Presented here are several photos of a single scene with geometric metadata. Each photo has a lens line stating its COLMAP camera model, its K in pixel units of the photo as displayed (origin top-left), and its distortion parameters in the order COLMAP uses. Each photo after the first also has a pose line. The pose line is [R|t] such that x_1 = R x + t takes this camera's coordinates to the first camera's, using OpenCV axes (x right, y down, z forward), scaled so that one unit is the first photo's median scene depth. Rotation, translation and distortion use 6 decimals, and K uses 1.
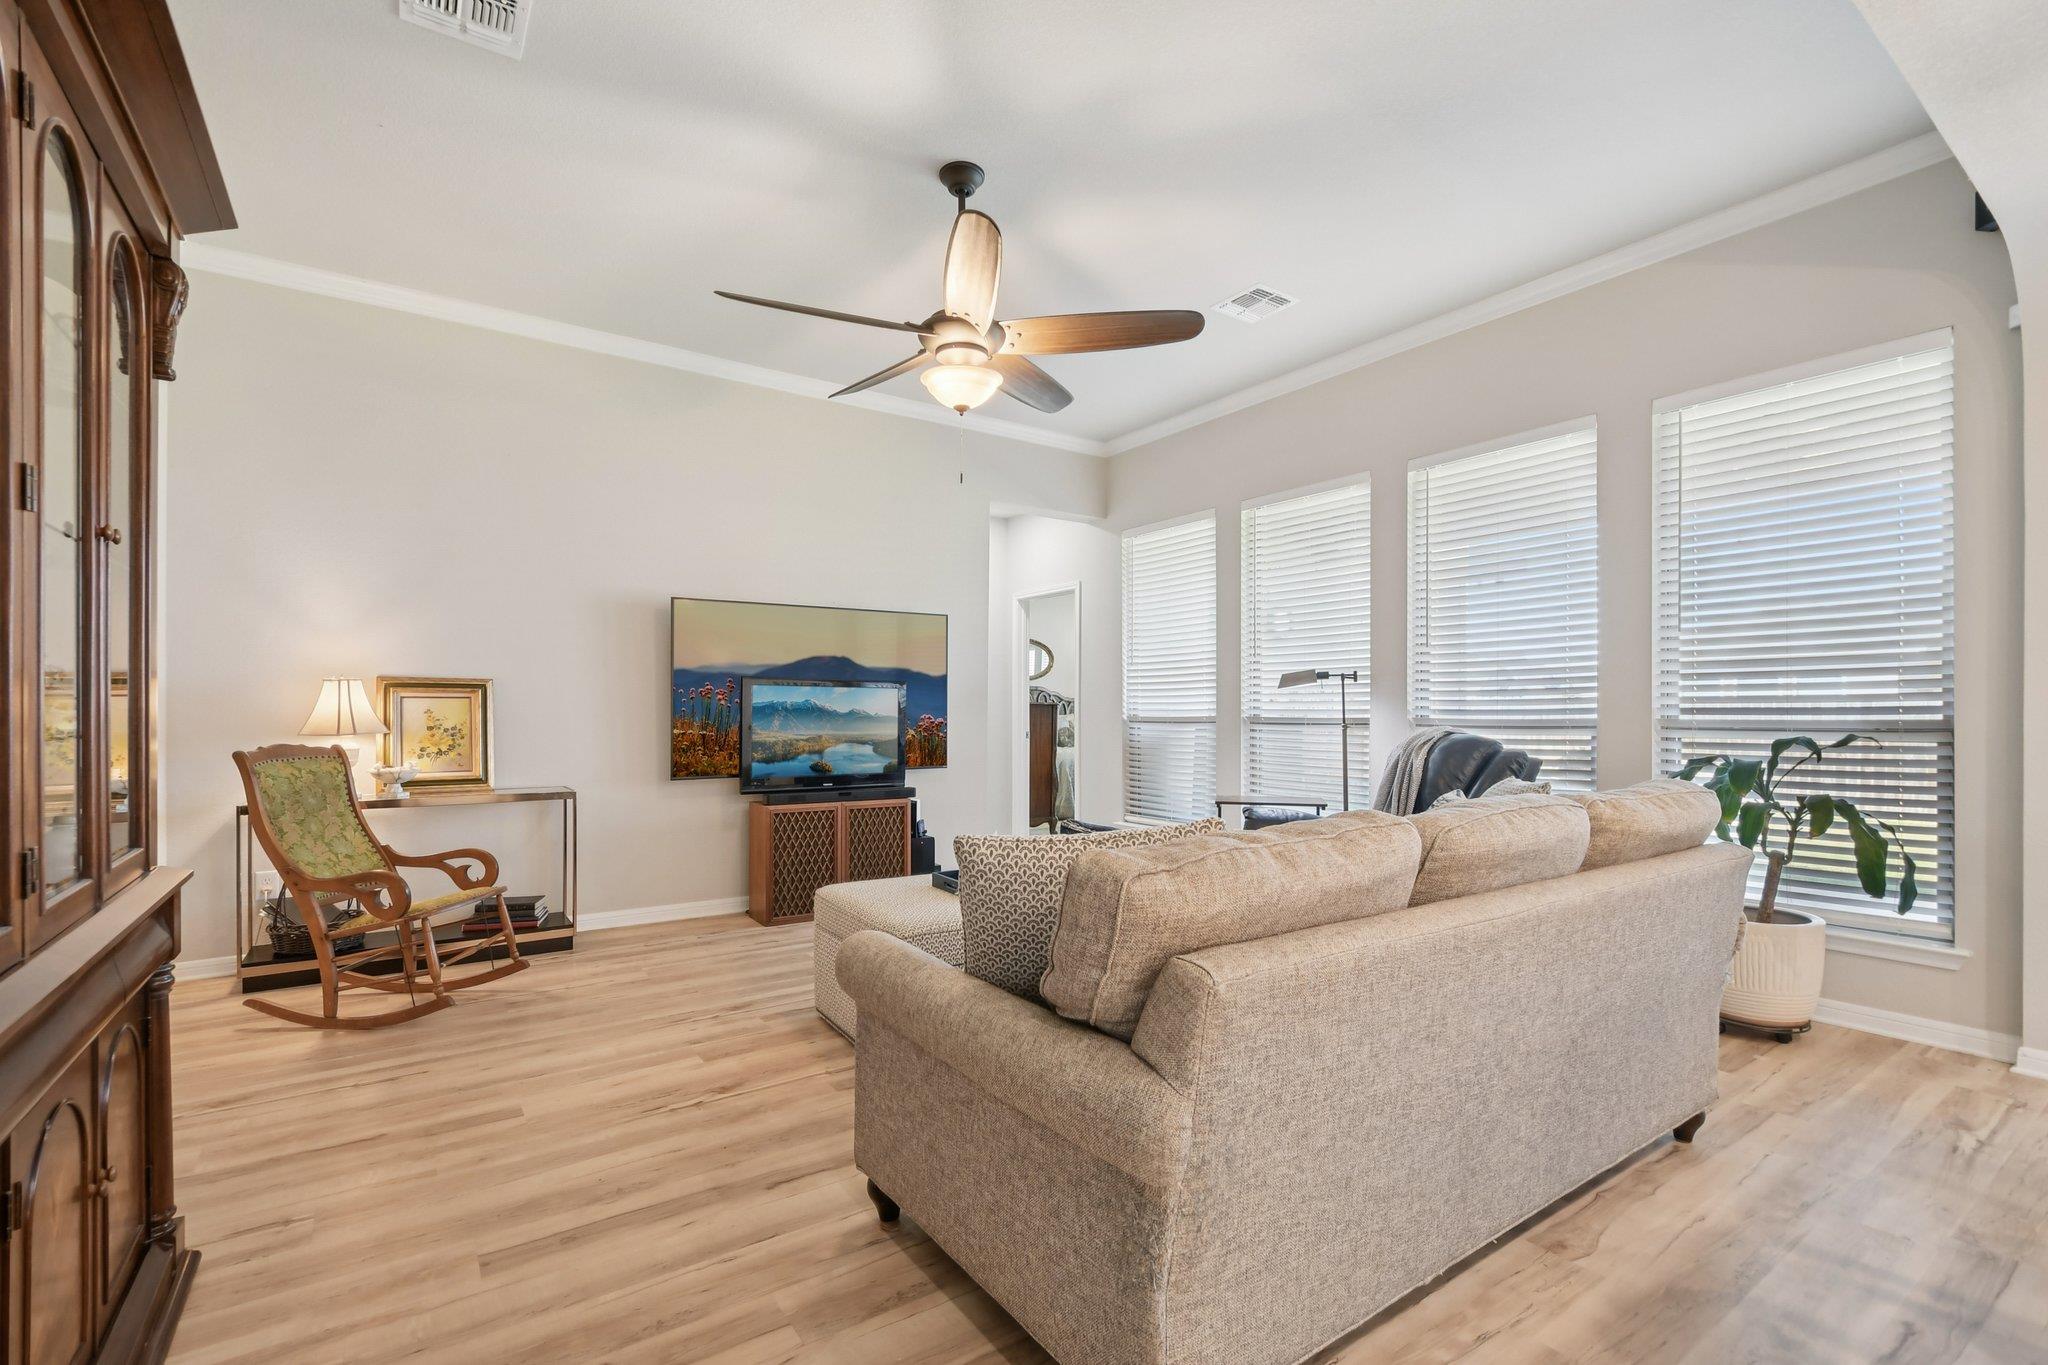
lens RADIAL K [[904.8, 0, 1012.2], [0, 904.8, 714.4], [0, 0, 1]] dist [-0.000700, -0.000388]
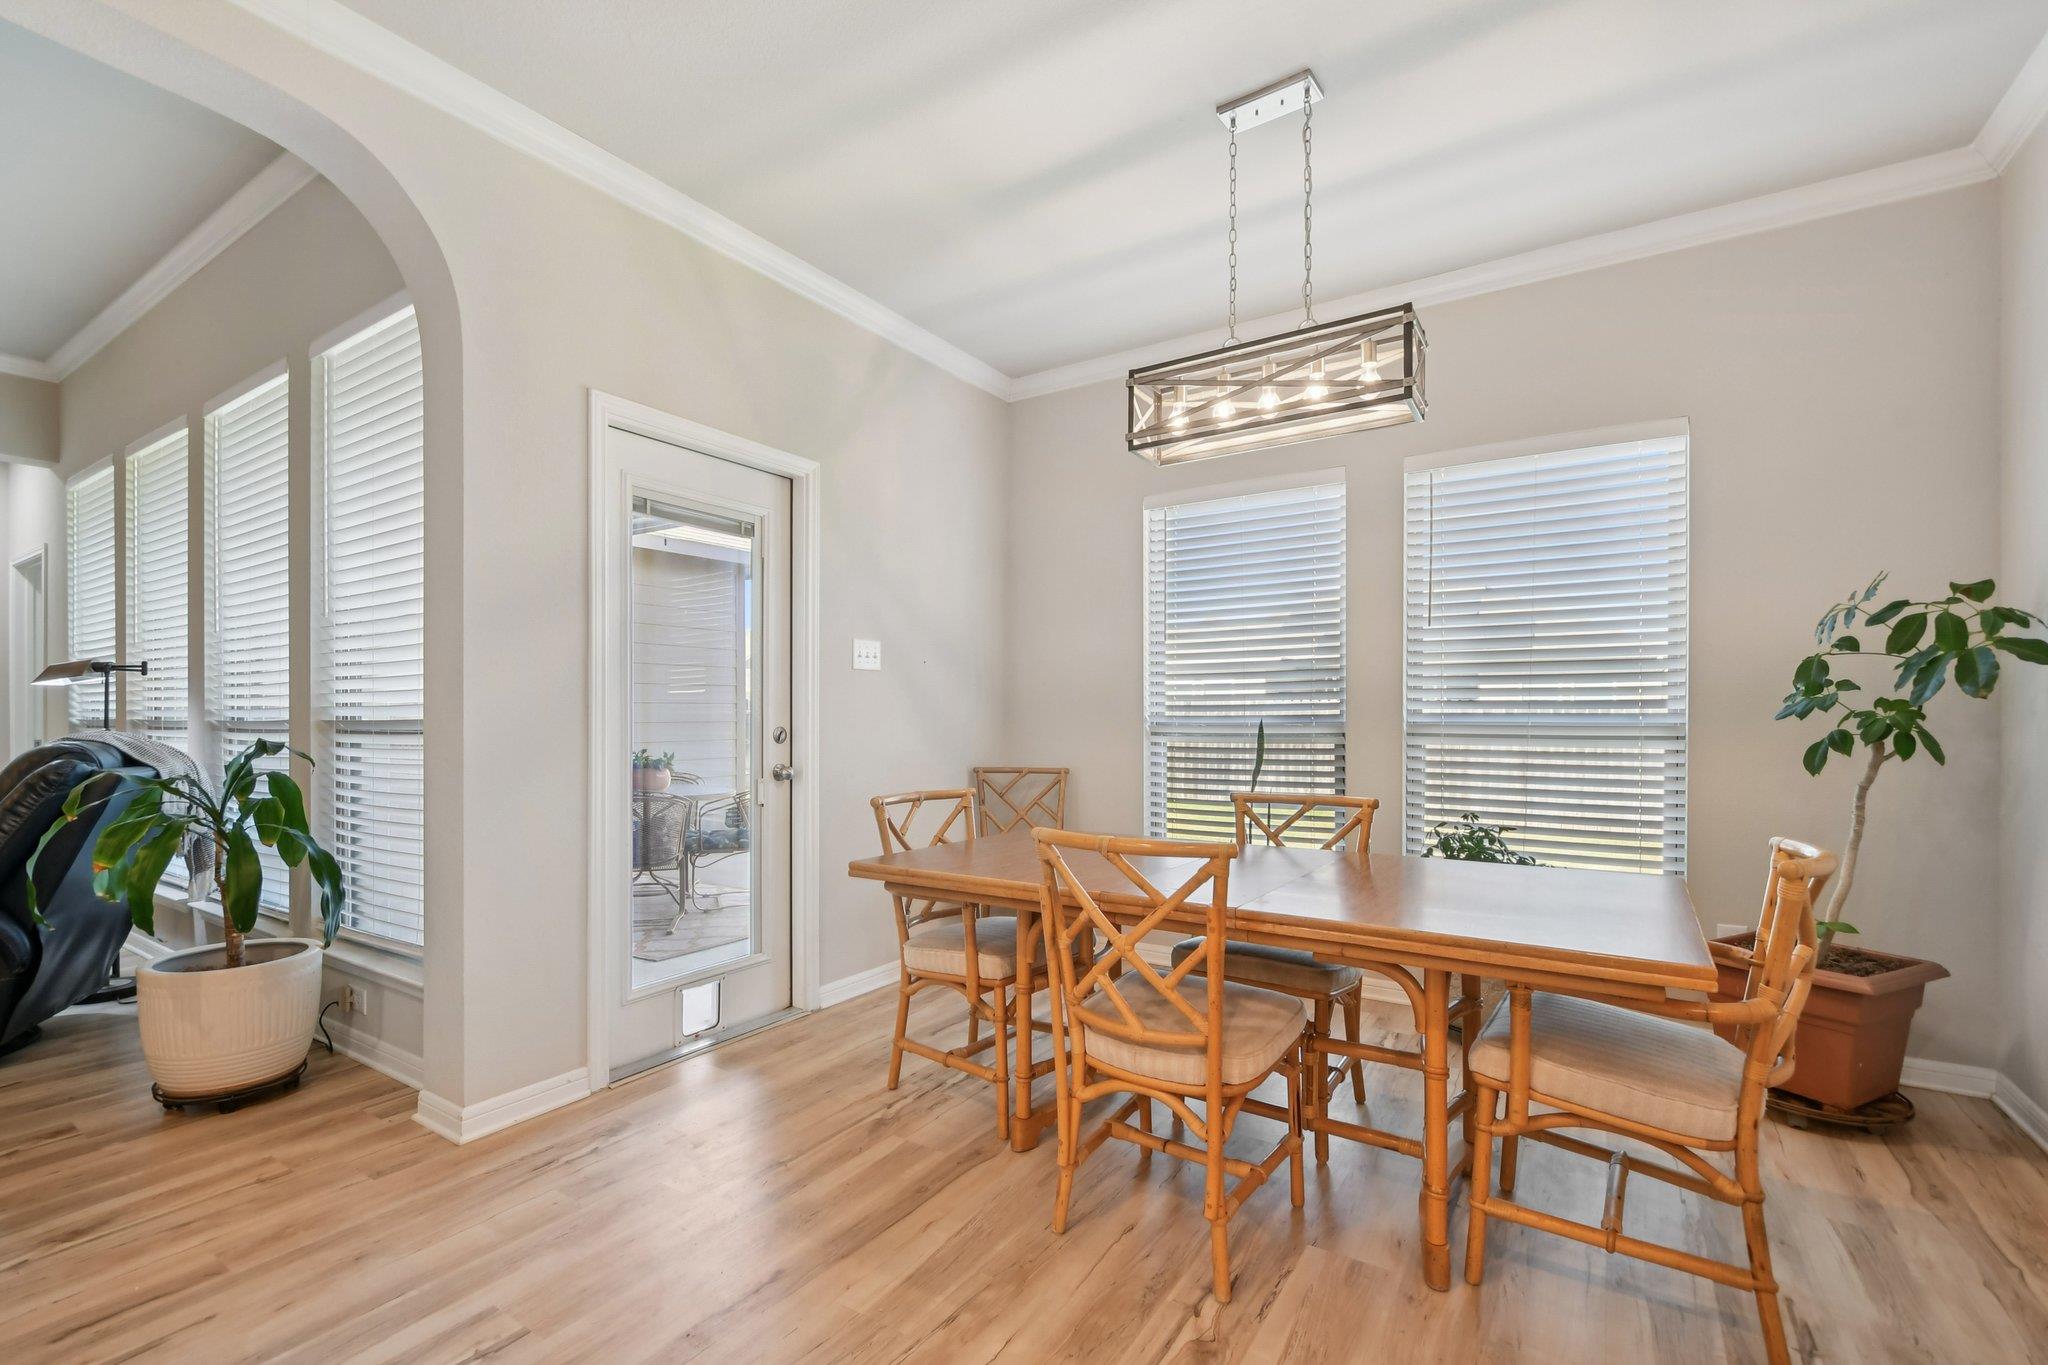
lens RADIAL K [[900.6, 0, 1010.6], [0, 900.6, 721.0], [0, 0, 1]] dist [-0.000235, -0.000189]
pose [[0.926273, -0.007770, 0.376774, 1.279233], [0.004969, 0.999952, 0.008407, 0.001908], [-0.376821, -0.005915, 0.926267, -0.033784]]
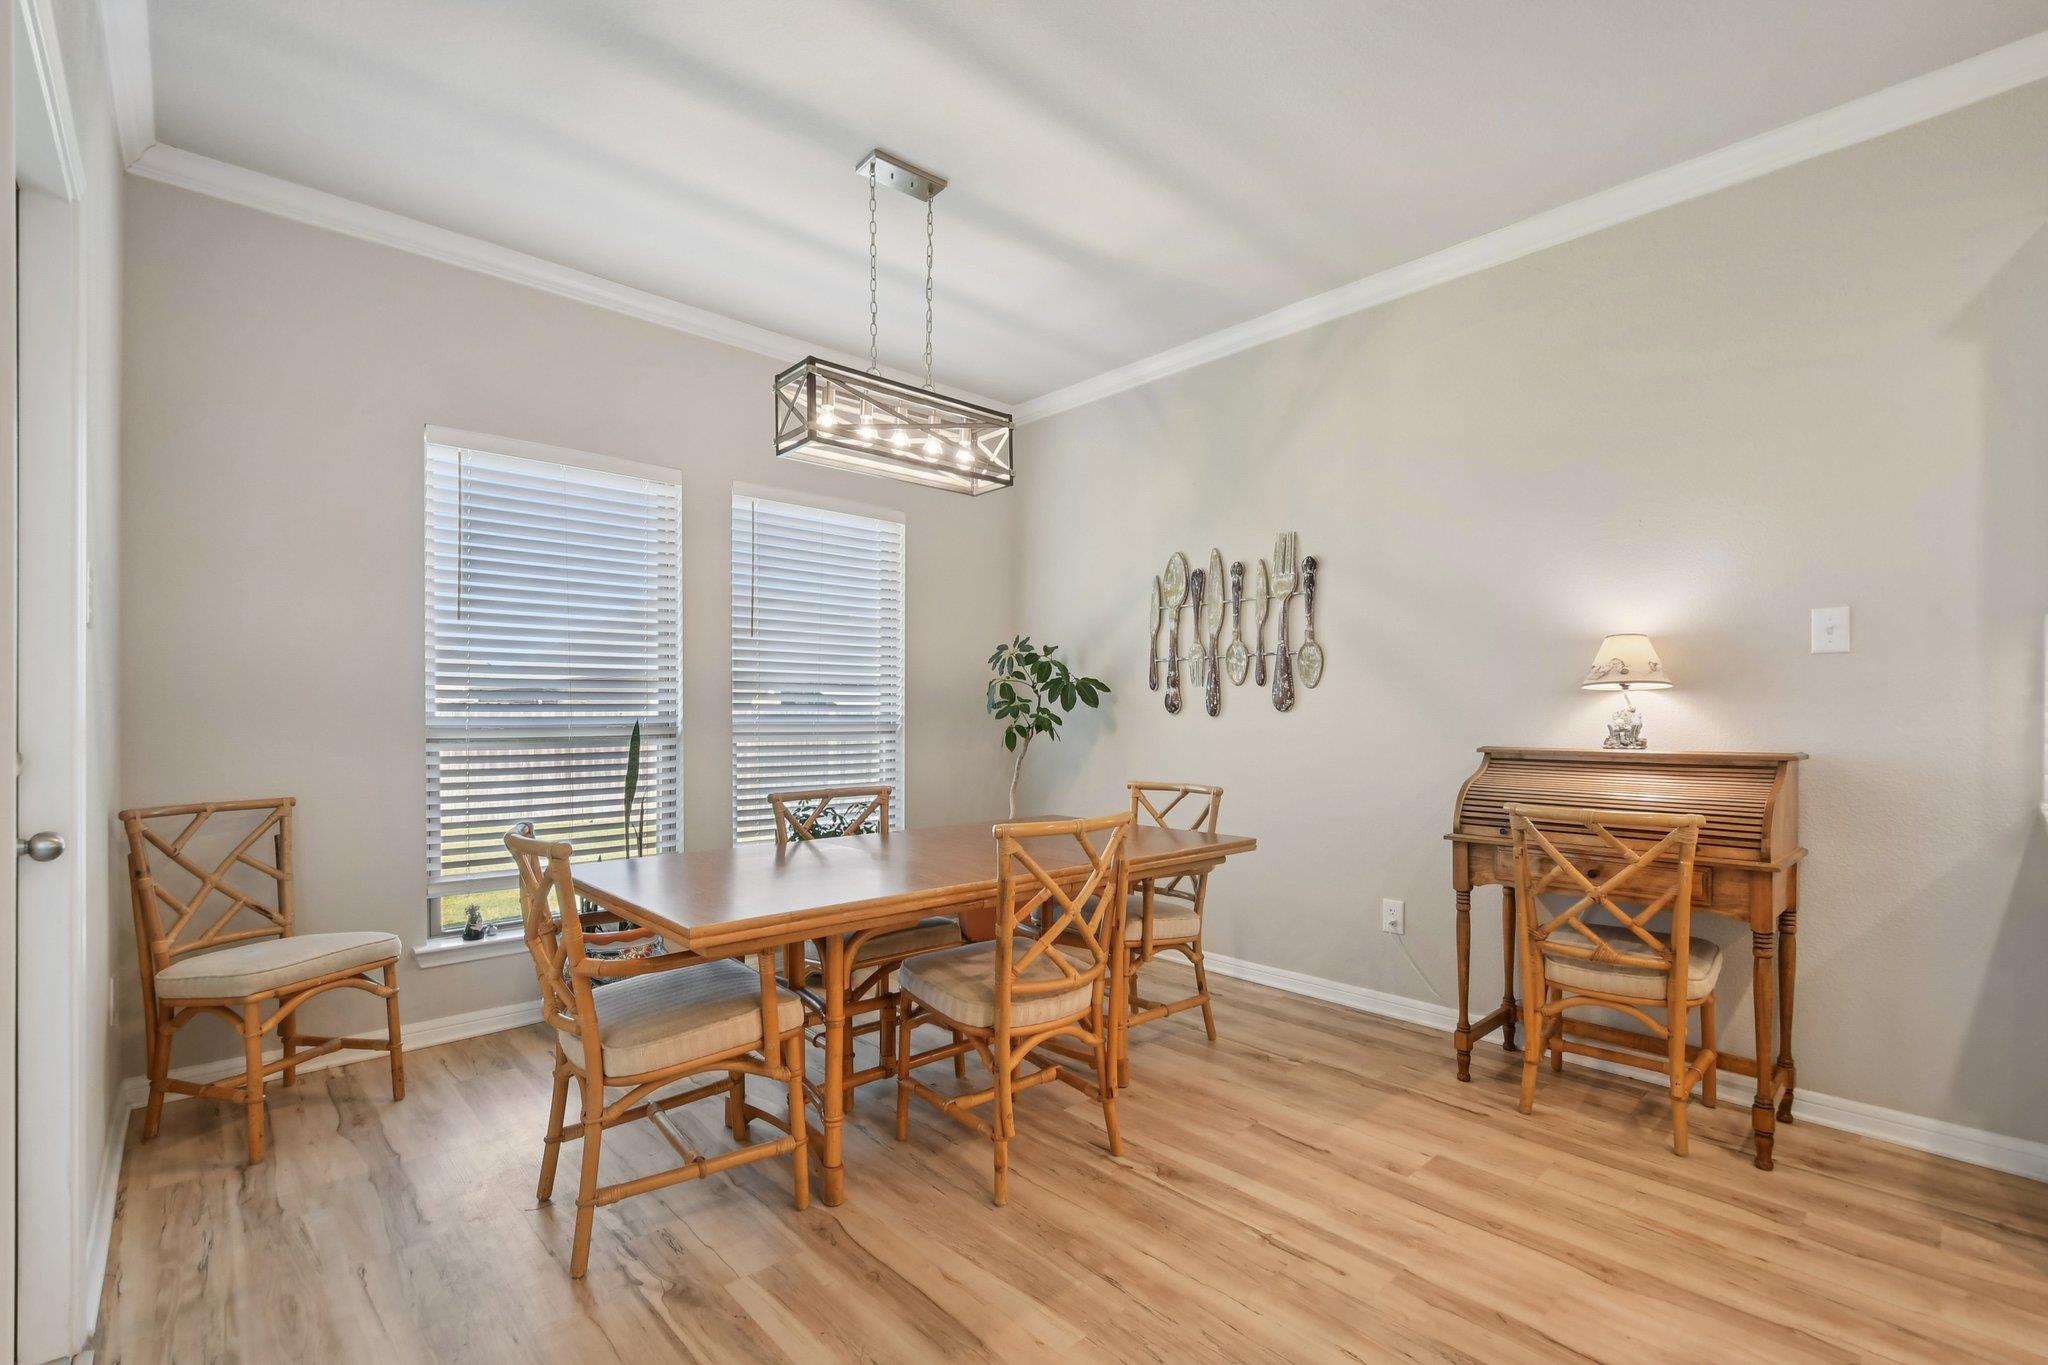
lens RADIAL K [[900.6, 0, 1010.6], [0, 900.6, 721.0], [0, 0, 1]] dist [-0.000235, -0.000189]
pose [[-0.137499, -0.009539, 0.990456, 0.862373], [-0.000173, 0.999954, 0.009606, 0.001121], [-0.990502, 0.001149, -0.137494, 0.661781]]
